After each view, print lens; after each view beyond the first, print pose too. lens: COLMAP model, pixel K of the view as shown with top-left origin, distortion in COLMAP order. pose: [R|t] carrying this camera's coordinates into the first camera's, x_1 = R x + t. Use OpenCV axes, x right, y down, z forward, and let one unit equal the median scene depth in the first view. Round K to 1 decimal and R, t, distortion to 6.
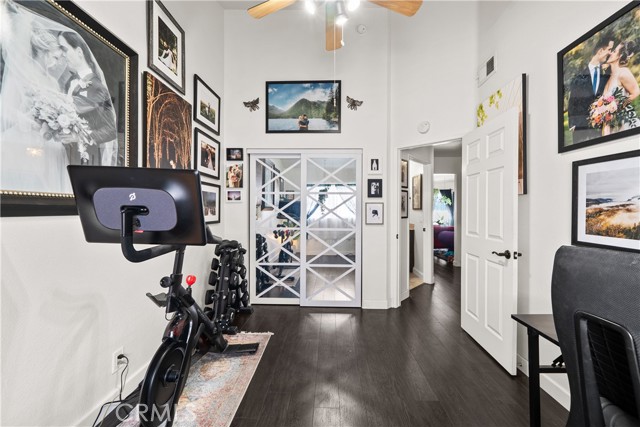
lens RADIAL K [[257.5, 0, 319.9], [0, 257.5, 208.5], [0, 0, 1]] dist [-0.003269, 0.001682]
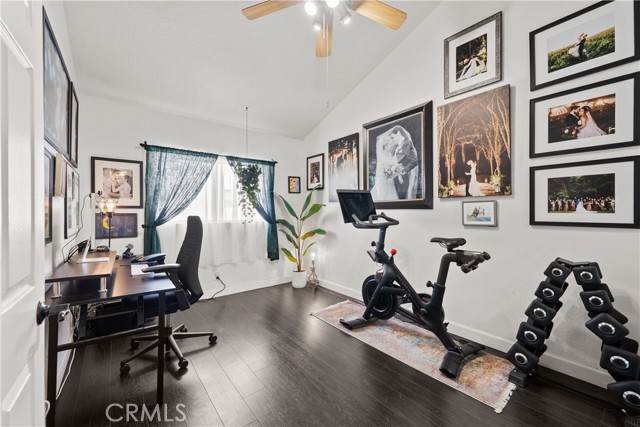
lens RADIAL K [[257.5, 0, 319.6], [0, 257.5, 213.7], [0, 0, 1]] dist [-0.003269, 0.001682]
pose [[-0.757508, -0.001027, -0.652825, 0.890750], [-0.002451, 0.999996, 0.001271, 0.055549], [0.652821, 0.002563, -0.757508, 2.027671]]
